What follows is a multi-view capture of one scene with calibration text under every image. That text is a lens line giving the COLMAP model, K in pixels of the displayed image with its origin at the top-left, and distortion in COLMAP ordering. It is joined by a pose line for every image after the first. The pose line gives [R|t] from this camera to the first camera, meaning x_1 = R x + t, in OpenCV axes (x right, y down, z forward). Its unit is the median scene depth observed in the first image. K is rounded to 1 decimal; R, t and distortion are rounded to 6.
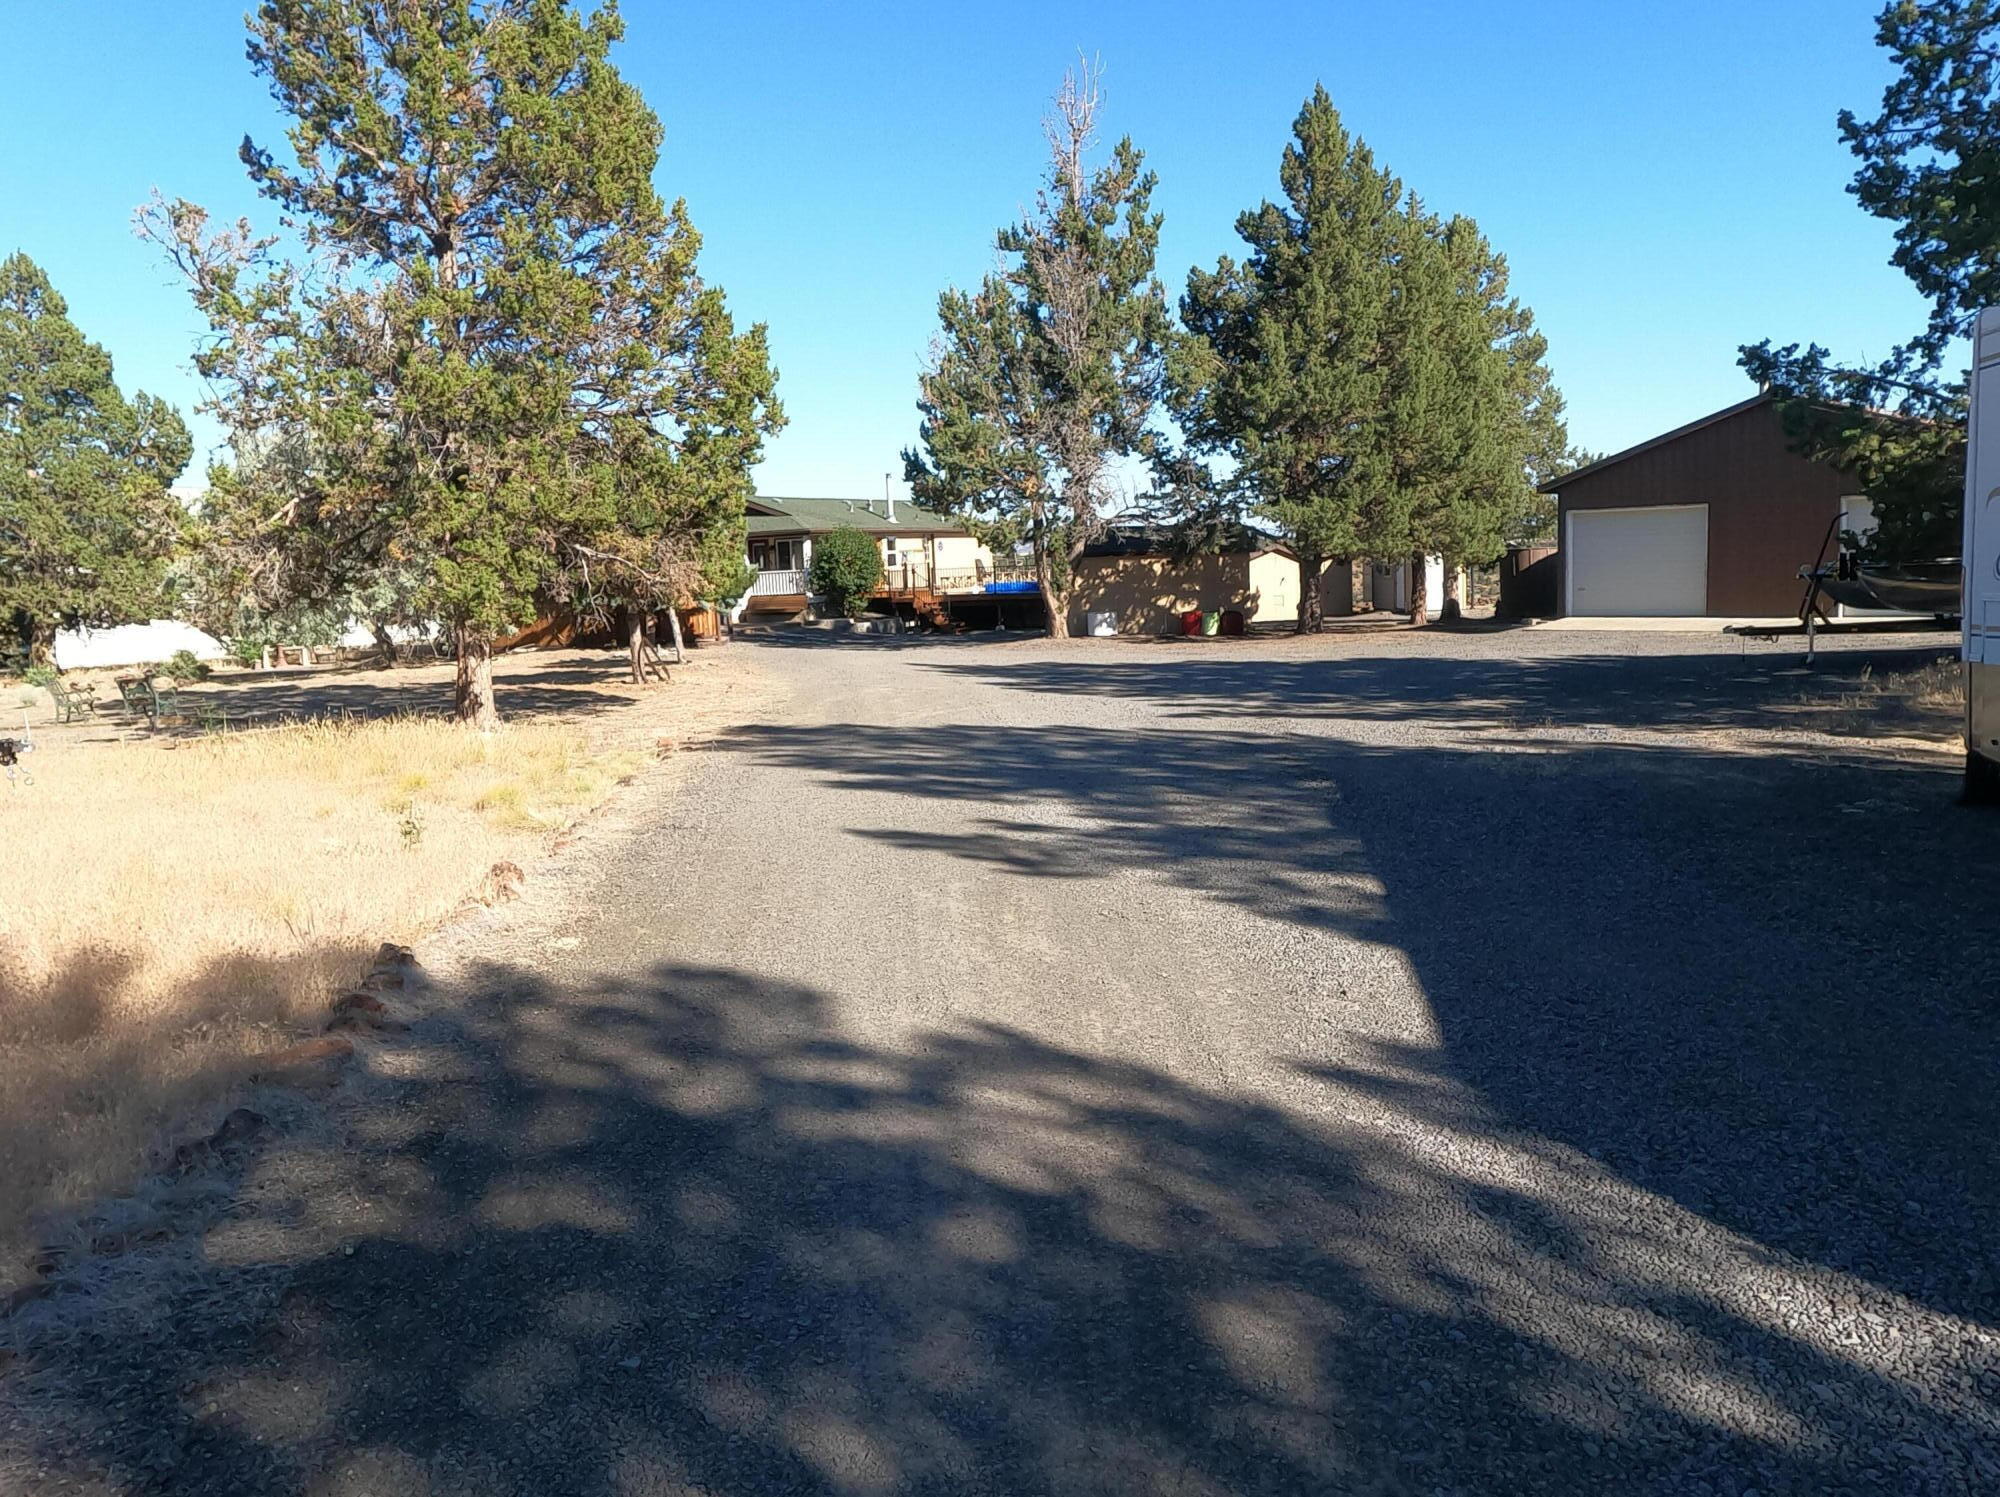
lens RADIAL K [[1453.8, 0, 1000.0], [0, 1453.8, 748.5], [0, 0, 1]] dist [-0.084778, 0.100804]
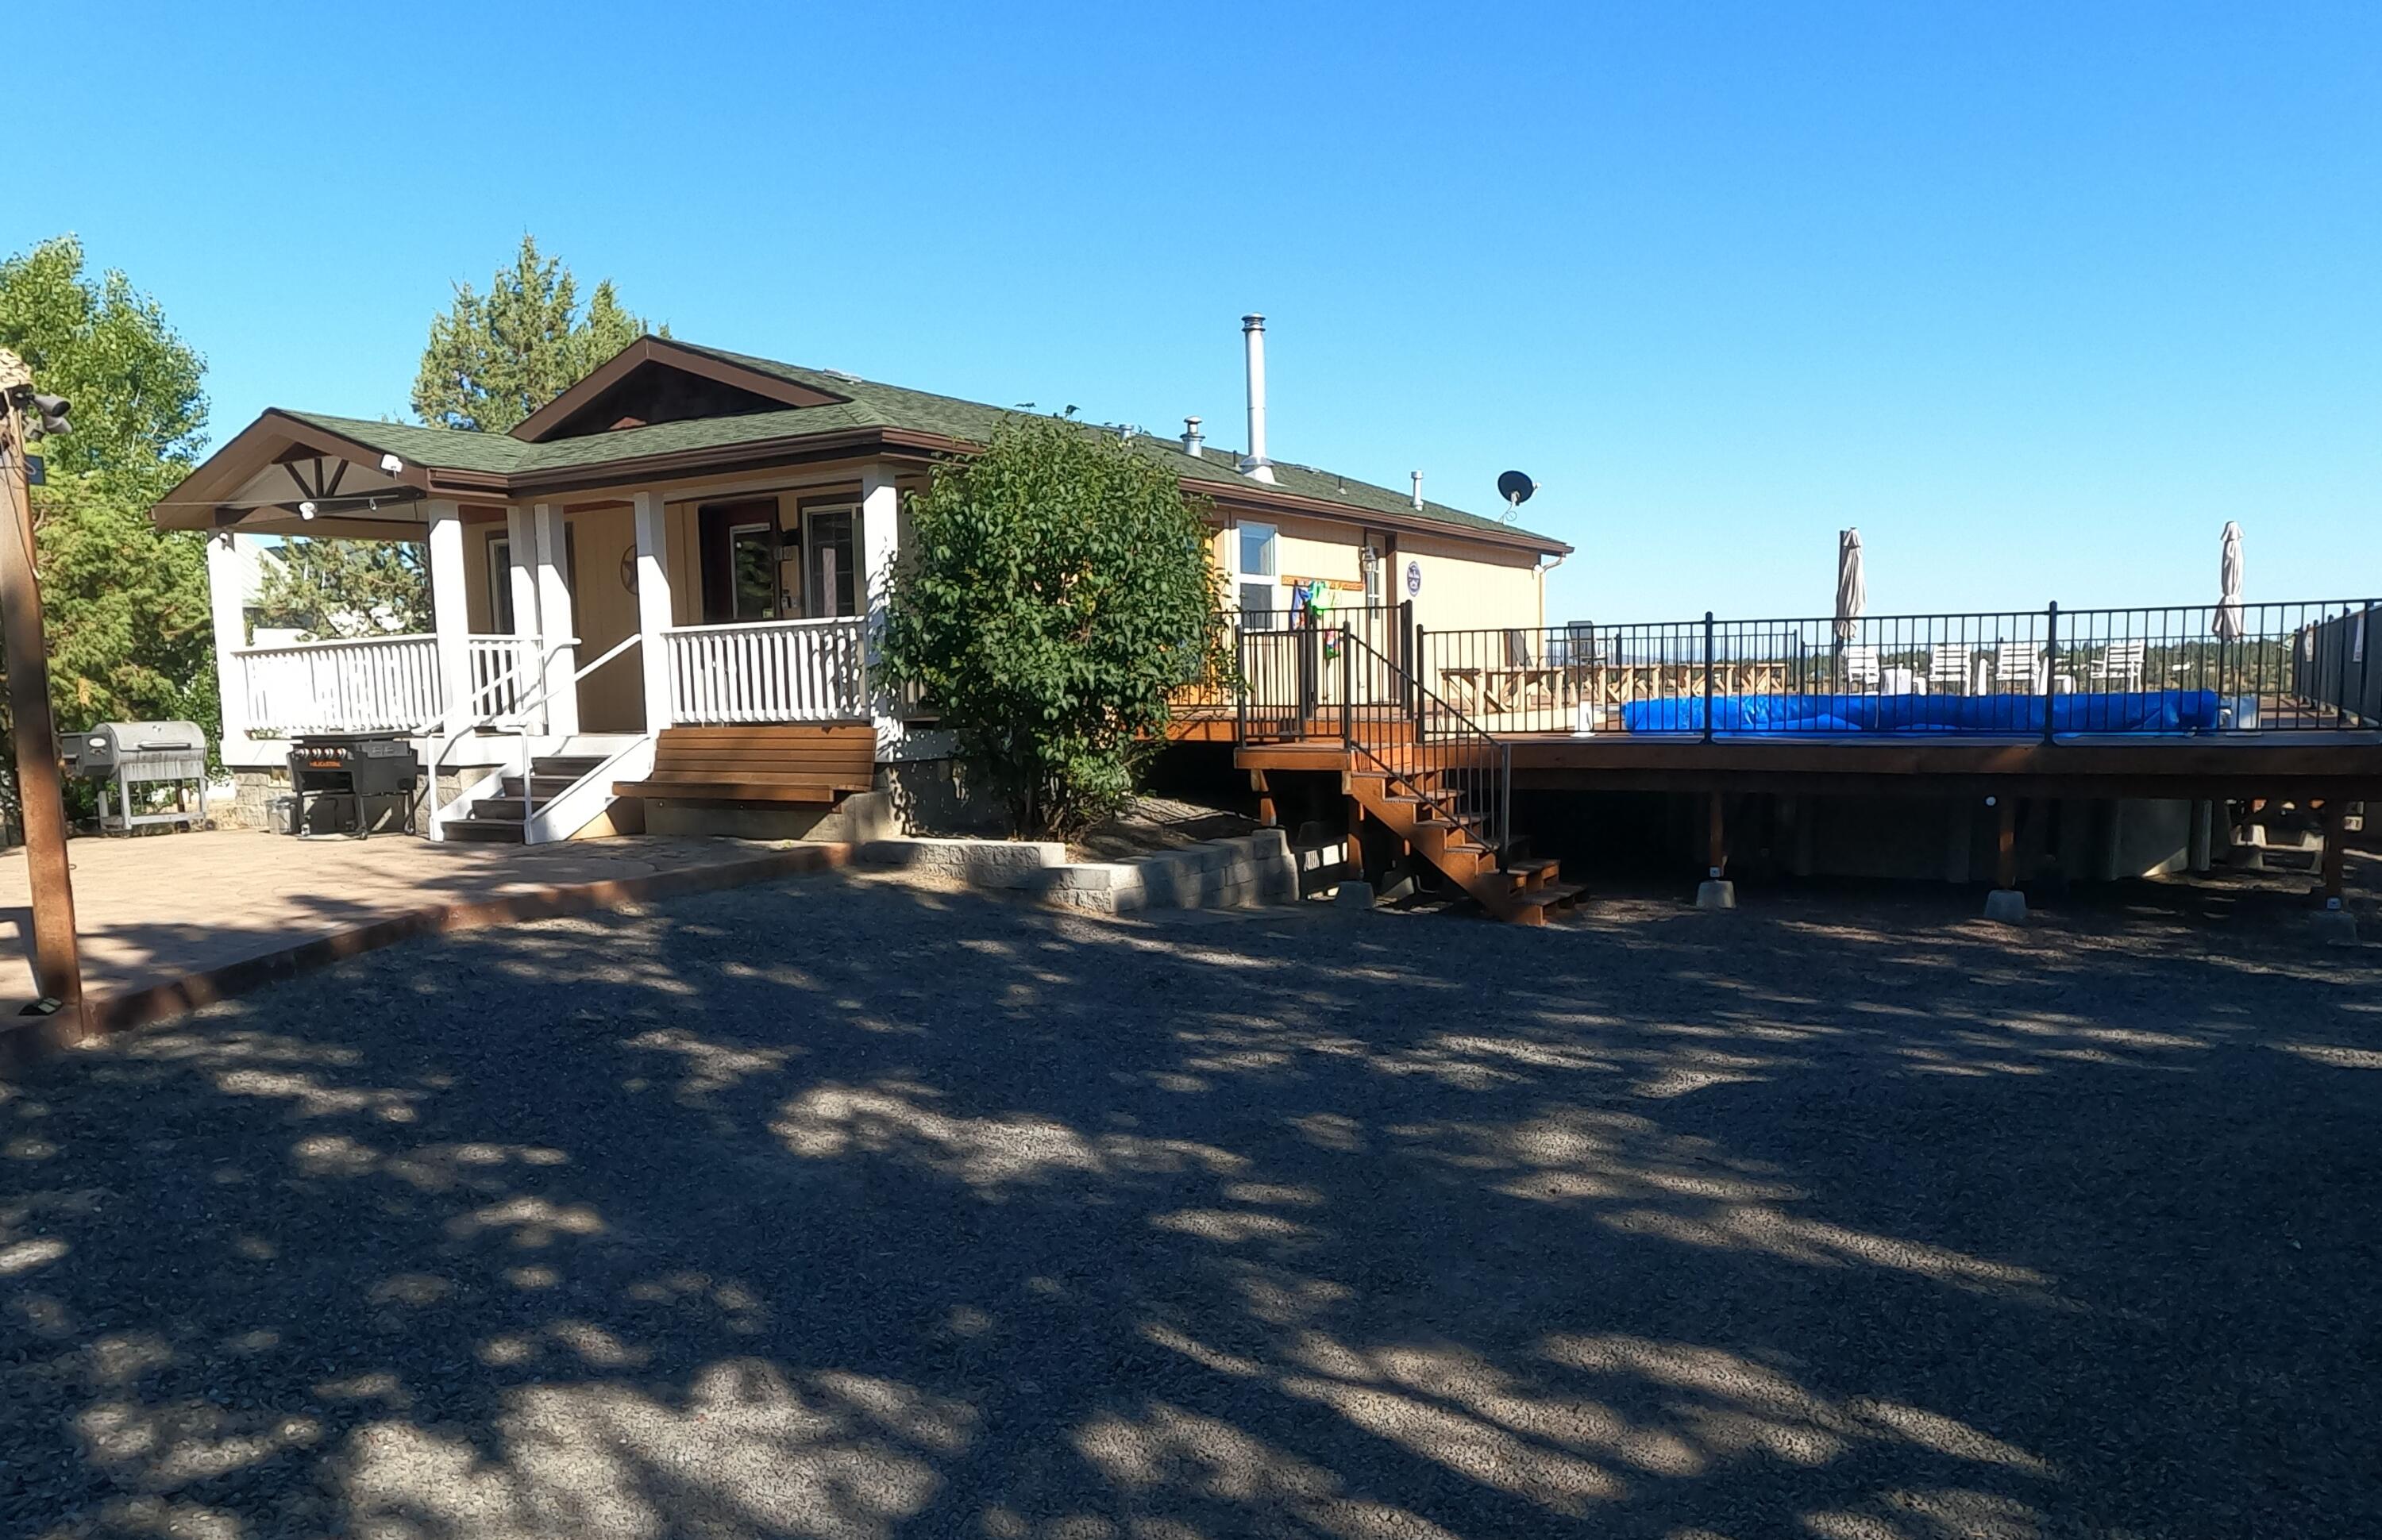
lens RADIAL K [[1393.7, 0, 1191.0], [0, 1393.7, 770.0], [0, 0, 1]] dist [0.000231, 0.000000]
pose [[0.991761, 0.031243, -0.124234, -0.056351], [-0.039206, 0.997294, -0.062182, -0.087335], [0.121955, 0.066540, 0.990303, 0.787561]]
